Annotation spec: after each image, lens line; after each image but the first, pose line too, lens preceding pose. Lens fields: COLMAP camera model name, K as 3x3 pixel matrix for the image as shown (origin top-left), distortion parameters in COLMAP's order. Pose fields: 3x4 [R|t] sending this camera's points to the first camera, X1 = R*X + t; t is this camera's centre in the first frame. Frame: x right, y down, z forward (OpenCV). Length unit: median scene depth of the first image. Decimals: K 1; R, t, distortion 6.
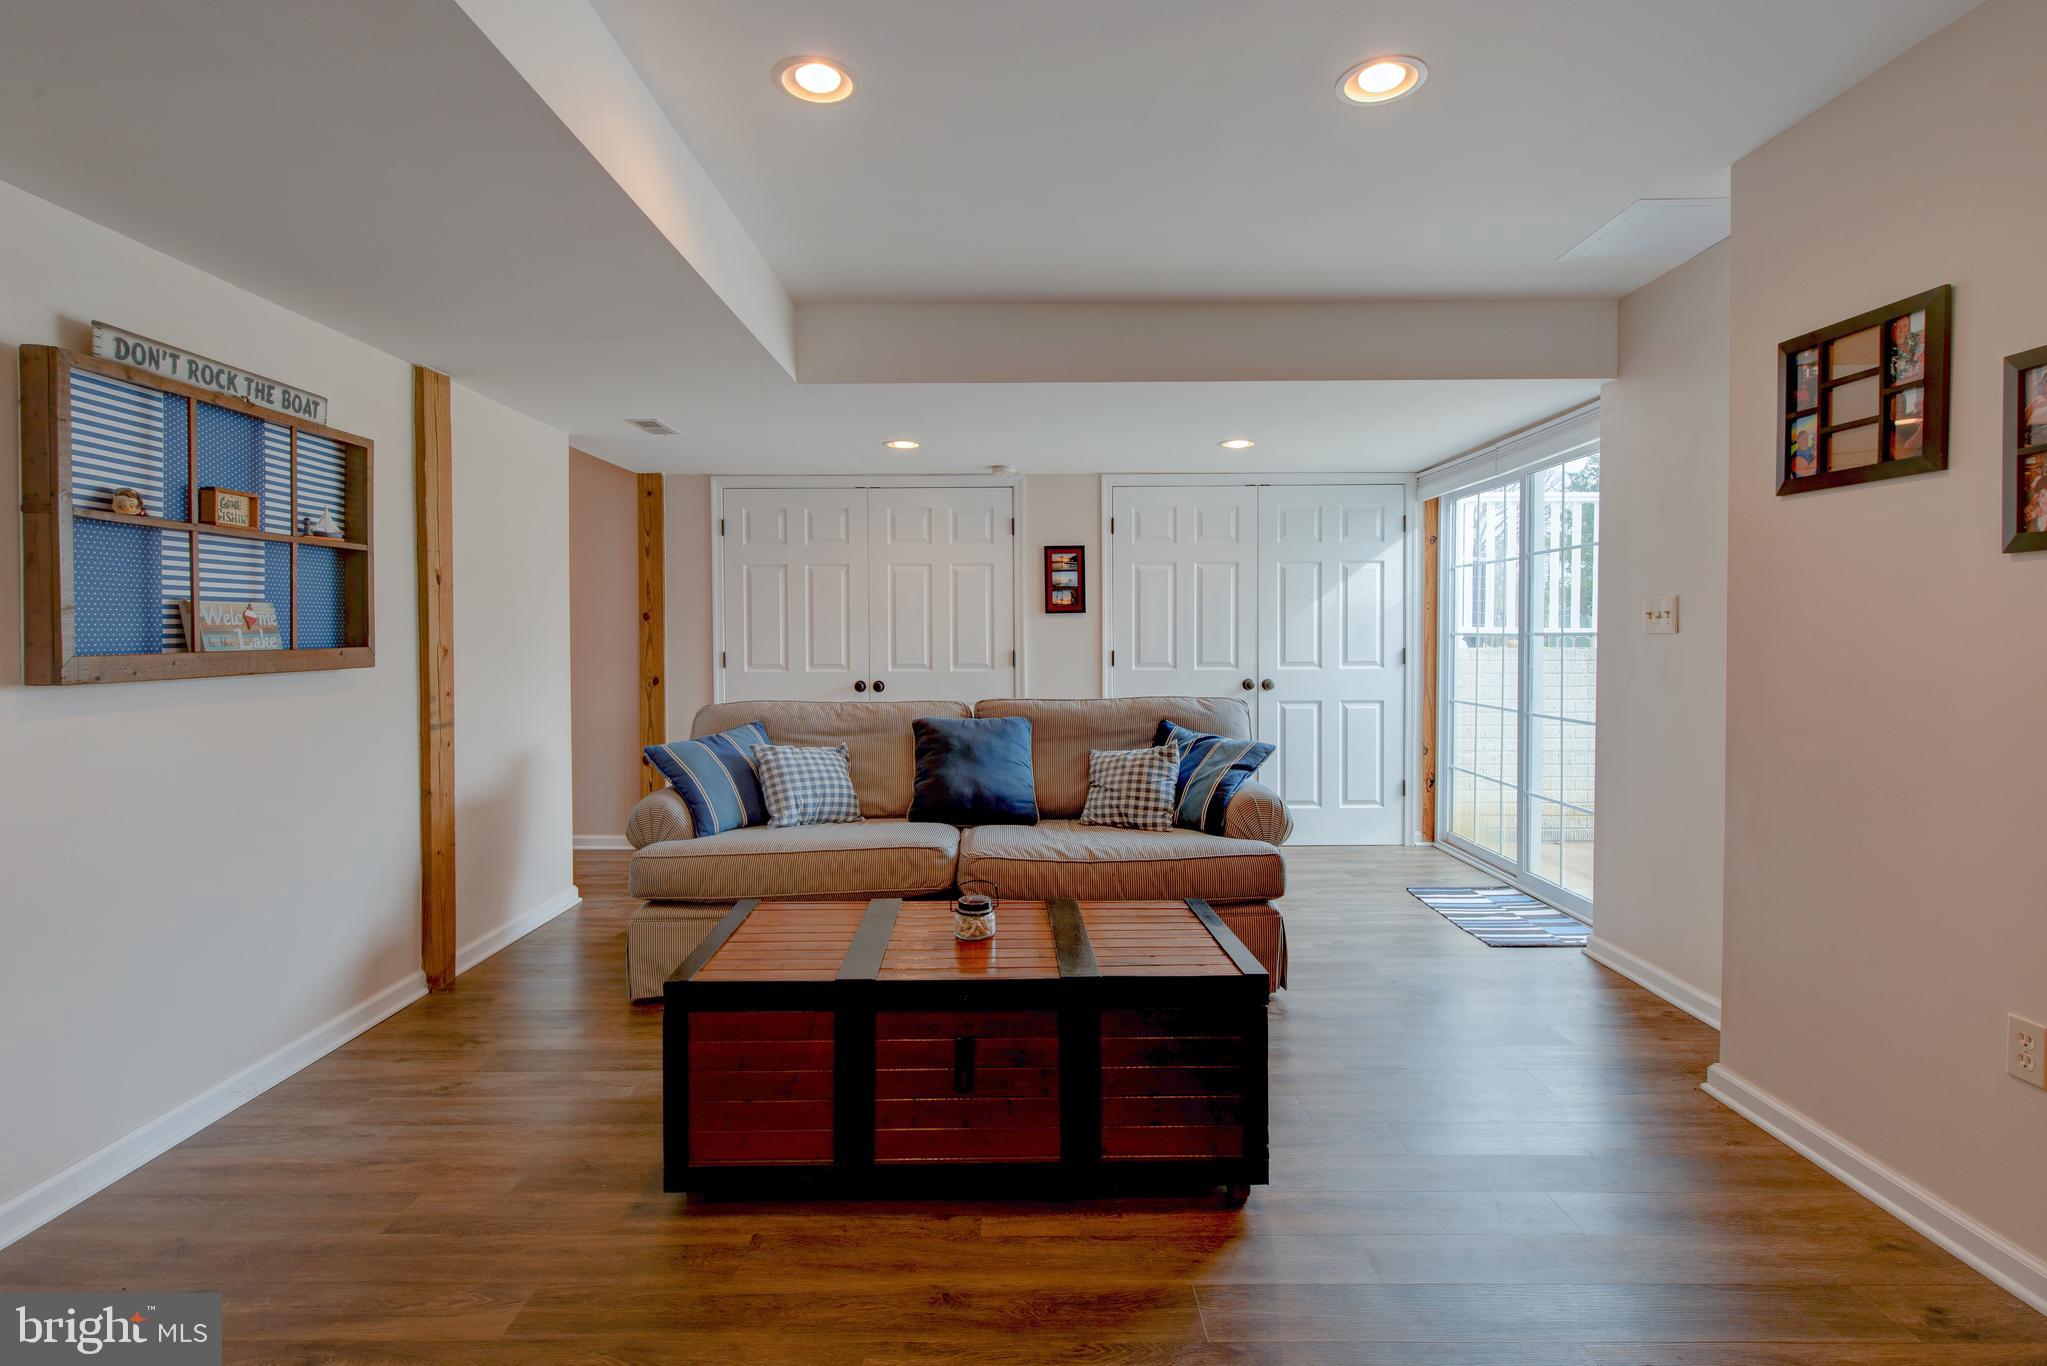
lens RADIAL K [[961.8, 0, 1022.0], [0, 961.8, 639.9], [0, 0, 1]] dist [0.001307, -0.000902]
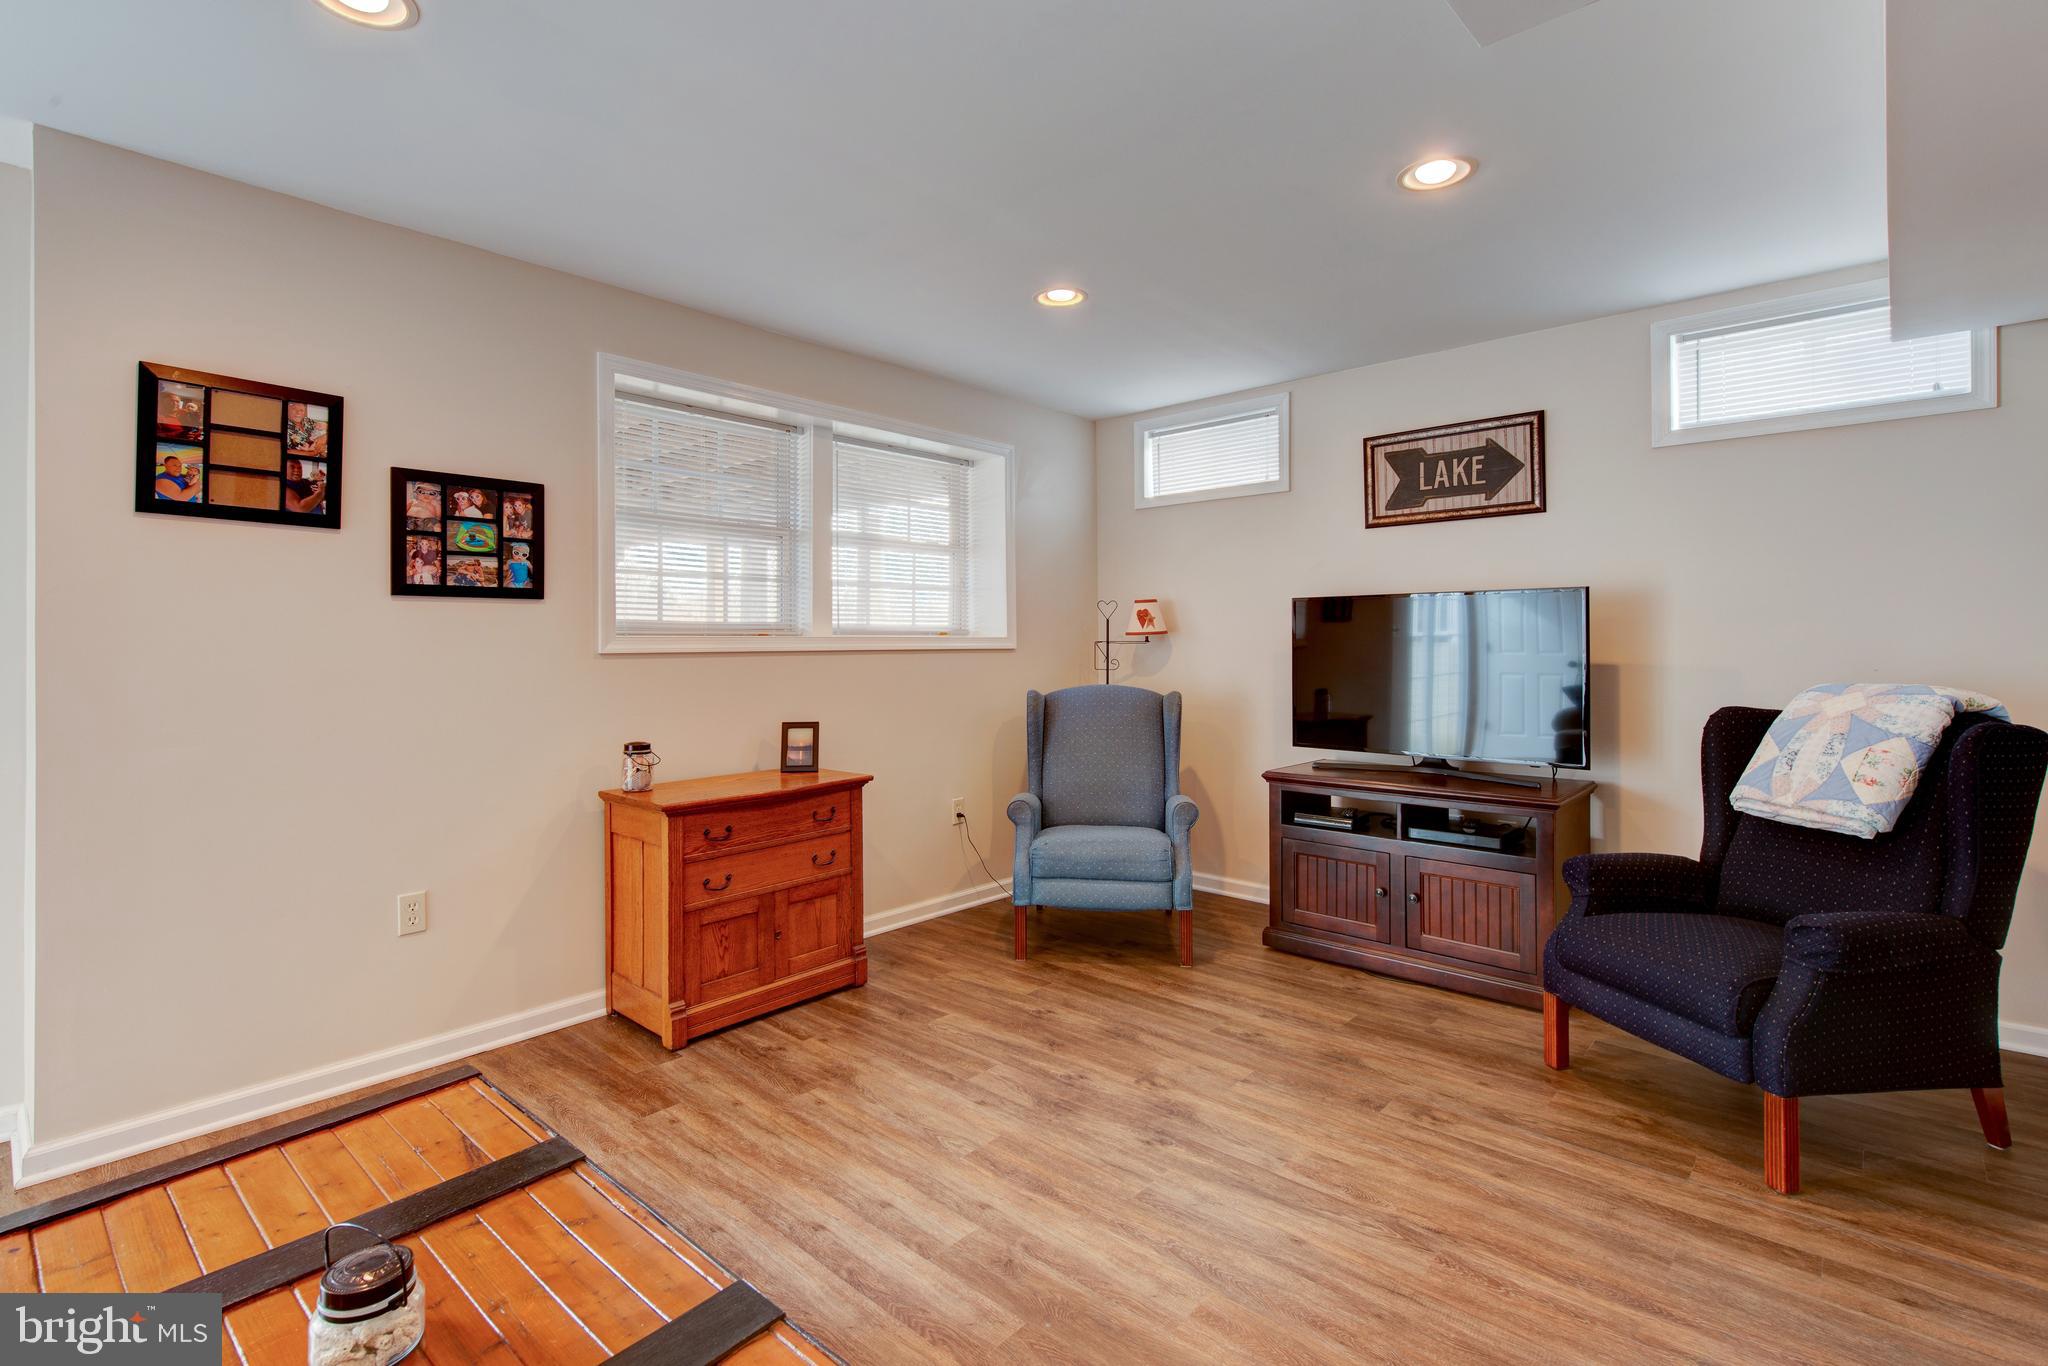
lens RADIAL K [[962.3, 0, 1022.5], [0, 962.3, 639.9], [0, 0, 1]] dist [0.001307, -0.000902]
pose [[-0.743154, 0.009871, 0.669048, -0.653970], [0.009594, 0.999946, -0.004097, -0.002398], [-0.669052, 0.003375, -0.743208, 1.281544]]
